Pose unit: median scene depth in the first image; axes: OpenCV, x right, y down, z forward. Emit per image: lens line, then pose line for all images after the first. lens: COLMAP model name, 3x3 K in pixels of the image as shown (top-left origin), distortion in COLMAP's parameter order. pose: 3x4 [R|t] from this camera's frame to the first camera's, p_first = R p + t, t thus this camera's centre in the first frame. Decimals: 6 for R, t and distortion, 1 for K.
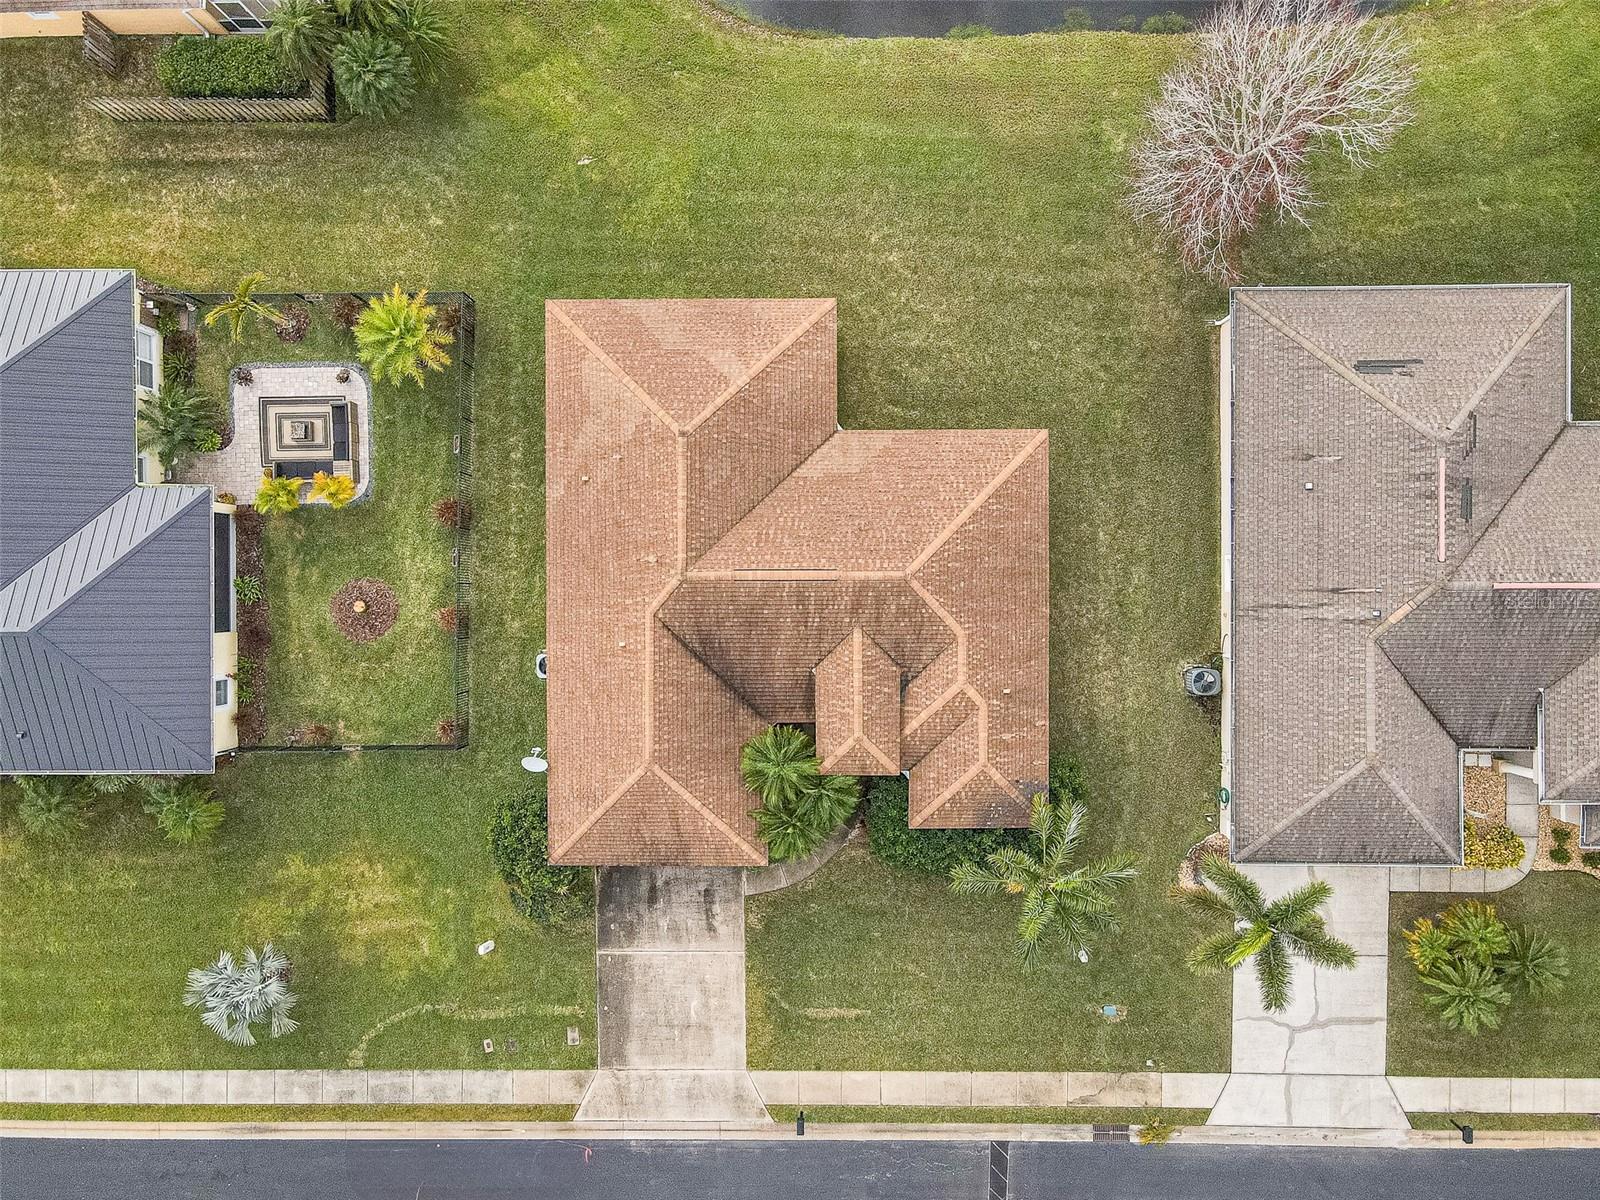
lens RADIAL K [[1154.4, 0, 782.2], [0, 1154.4, 602.1], [0, 0, 1]] dist [-0.041282, 0.064328]
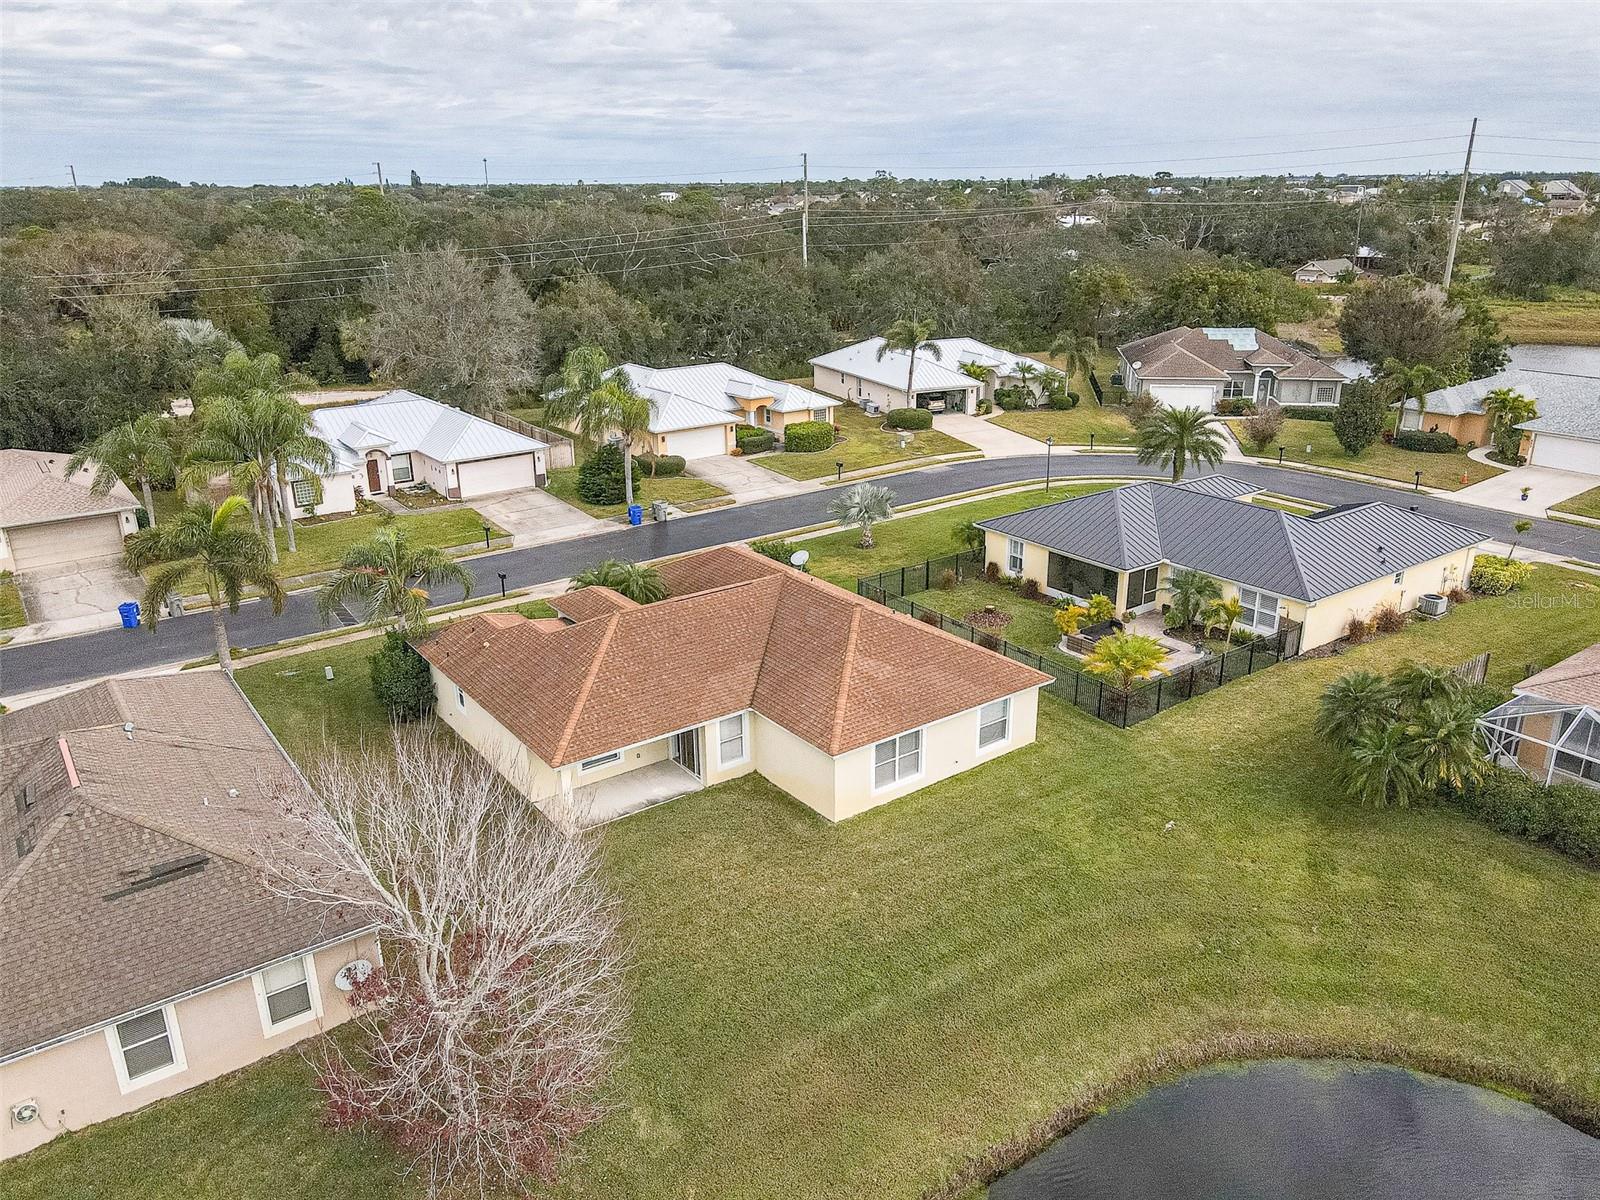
lens RADIAL K [[1154.4, 0, 782.2], [0, 1154.4, 602.1], [0, 0, 1]] dist [-0.041282, 0.064328]
pose [[-0.811286, 0.226615, -0.538944, 0.556696], [-0.583622, -0.259274, 0.769521, -0.935881], [0.034651, 0.938841, 0.342602, 0.604988]]
